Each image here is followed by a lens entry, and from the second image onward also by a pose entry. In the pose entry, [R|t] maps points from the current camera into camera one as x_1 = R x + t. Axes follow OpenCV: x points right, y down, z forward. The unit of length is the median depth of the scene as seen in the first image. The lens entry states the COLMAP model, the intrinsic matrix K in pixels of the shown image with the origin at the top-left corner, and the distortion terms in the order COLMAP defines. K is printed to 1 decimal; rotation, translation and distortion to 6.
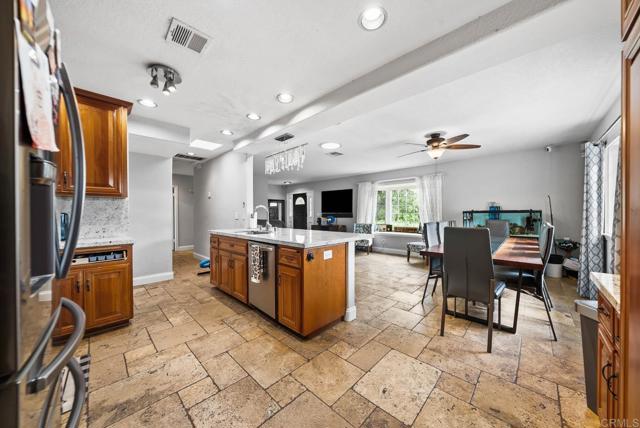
lens RADIAL K [[221.1, 0, 323.4], [0, 221.1, 214.7], [0, 0, 1]] dist [-0.005758, -0.000269]
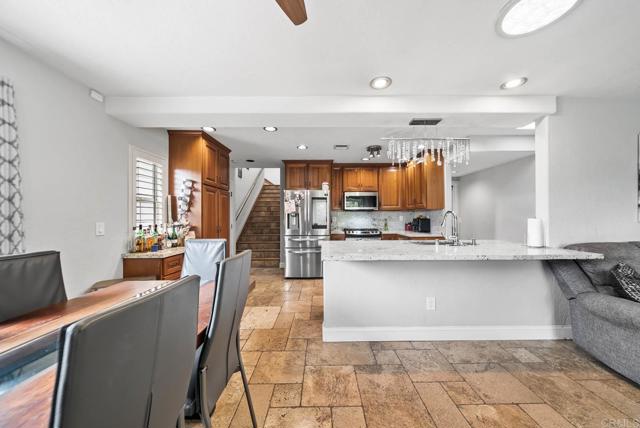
lens RADIAL K [[221.1, 0, 323.5], [0, 221.1, 216.2], [0, 0, 1]] dist [-0.005758, -0.000269]
pose [[-0.718257, 0.004332, -0.695764, 0.769254], [0.002664, 0.999990, 0.003476, -0.034588], [0.695772, 0.000644, -0.718262, 1.658481]]
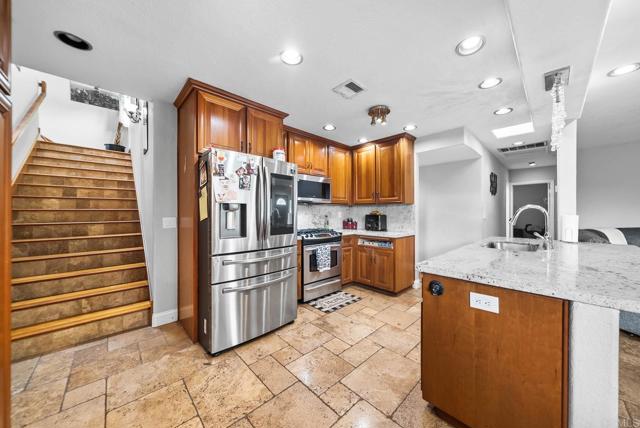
lens RADIAL K [[221.1, 0, 323.0], [0, 221.1, 213.5], [0, 0, 1]] dist [-0.005758, -0.000269]
pose [[-0.040518, 0.007745, -0.999149, 0.489227], [-0.007263, 0.999941, 0.008045, -0.025978], [0.999152, 0.007583, -0.040460, 0.572309]]
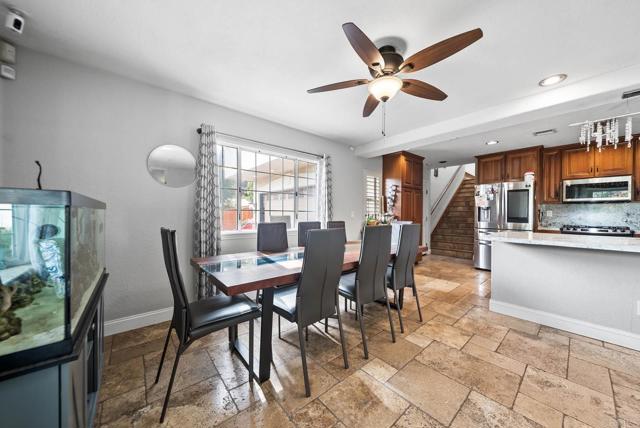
lens RADIAL K [[221.1, 0, 323.4], [0, 221.1, 215.6], [0, 0, 1]] dist [-0.005758, -0.000269]
pose [[-0.994878, -0.002148, 0.101061, 0.853406], [-0.000842, 0.999916, 0.012959, -0.002224], [-0.101080, 0.012808, -0.994796, 2.165839]]
